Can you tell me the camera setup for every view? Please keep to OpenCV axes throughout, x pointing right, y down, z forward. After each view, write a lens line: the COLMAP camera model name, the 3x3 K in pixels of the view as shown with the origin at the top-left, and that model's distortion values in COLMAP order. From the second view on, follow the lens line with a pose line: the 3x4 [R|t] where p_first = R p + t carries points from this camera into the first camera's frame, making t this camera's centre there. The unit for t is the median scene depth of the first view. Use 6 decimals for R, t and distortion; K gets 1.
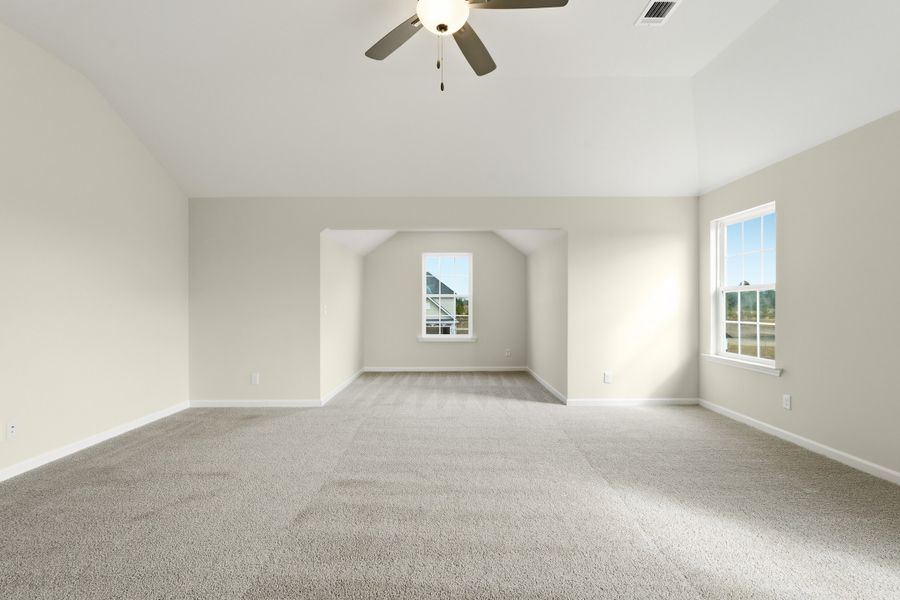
lens RADIAL K [[399.2, 0, 449.7], [0, 399.2, 305.6], [0, 0, 1]] dist [-0.009435, 0.004687]
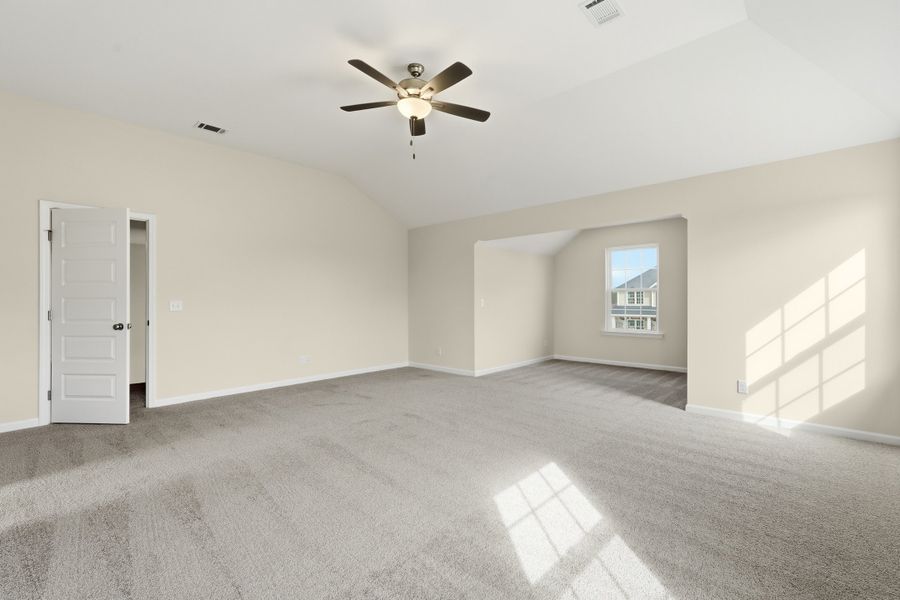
lens RADIAL K [[399.2, 0, 448.9], [0, 399.2, 298.5], [0, 0, 1]] dist [-0.009435, 0.004687]
pose [[0.727656, -0.005281, -0.685922, 0.523167], [0.003629, 0.999986, -0.003848, 0.000559], [0.685933, 0.000311, 0.727665, -0.010567]]
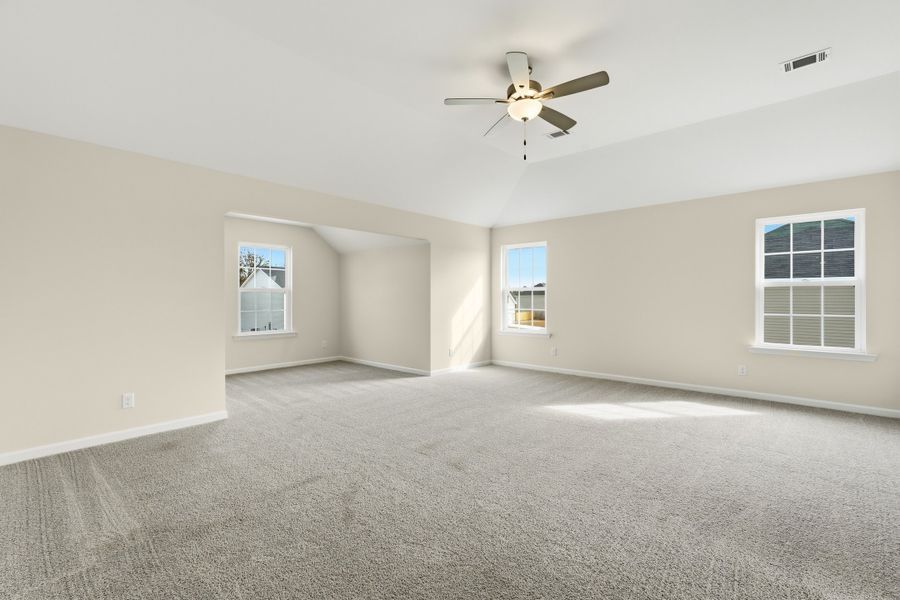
lens RADIAL K [[399.2, 0, 442.5], [0, 399.2, 299.6], [0, 0, 1]] dist [-0.009435, 0.004687]
pose [[0.683775, -0.001522, 0.729691, -0.633620], [0.002777, 0.999996, -0.000516, 0.001216], [-0.729687, 0.002379, 0.683777, 0.081851]]
